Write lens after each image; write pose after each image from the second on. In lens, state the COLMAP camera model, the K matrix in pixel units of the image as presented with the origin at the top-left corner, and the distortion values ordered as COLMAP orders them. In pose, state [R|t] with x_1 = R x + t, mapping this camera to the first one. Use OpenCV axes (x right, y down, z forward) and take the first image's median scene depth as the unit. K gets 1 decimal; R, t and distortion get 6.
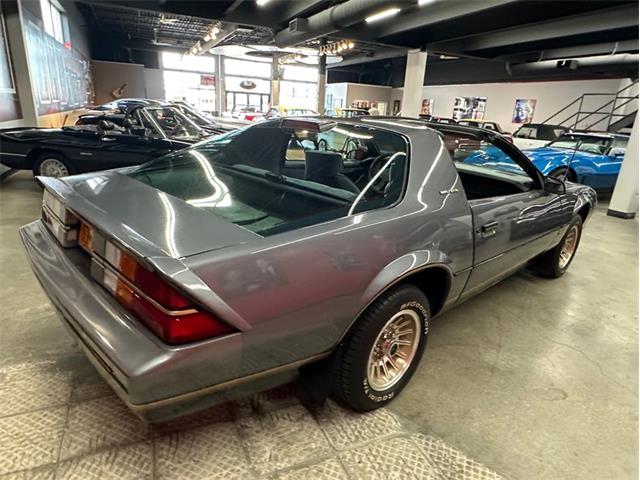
lens RADIAL K [[403.0, 0, 322.8], [0, 403.0, 243.8], [0, 0, 1]] dist [-0.004032, 0.000646]
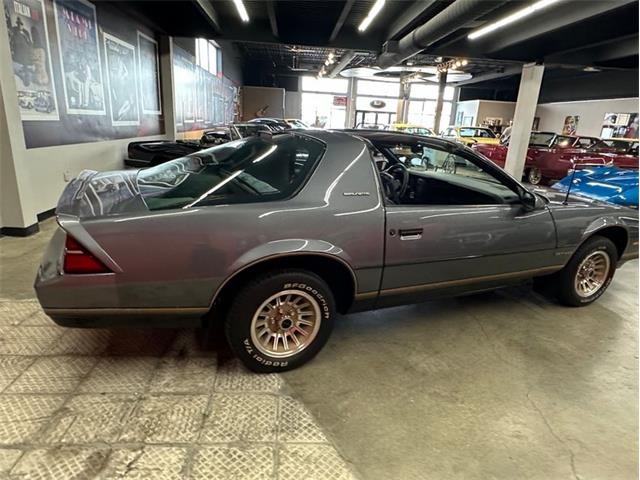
lens RADIAL K [[403.0, 0, 322.8], [0, 403.0, 243.8], [0, 0, 1]] dist [-0.004032, 0.000646]
pose [[0.943810, 0.088849, -0.318323, 0.099209], [-0.102193, 0.994439, -0.025434, 0.007871], [0.314293, 0.056535, 0.947641, -0.014369]]
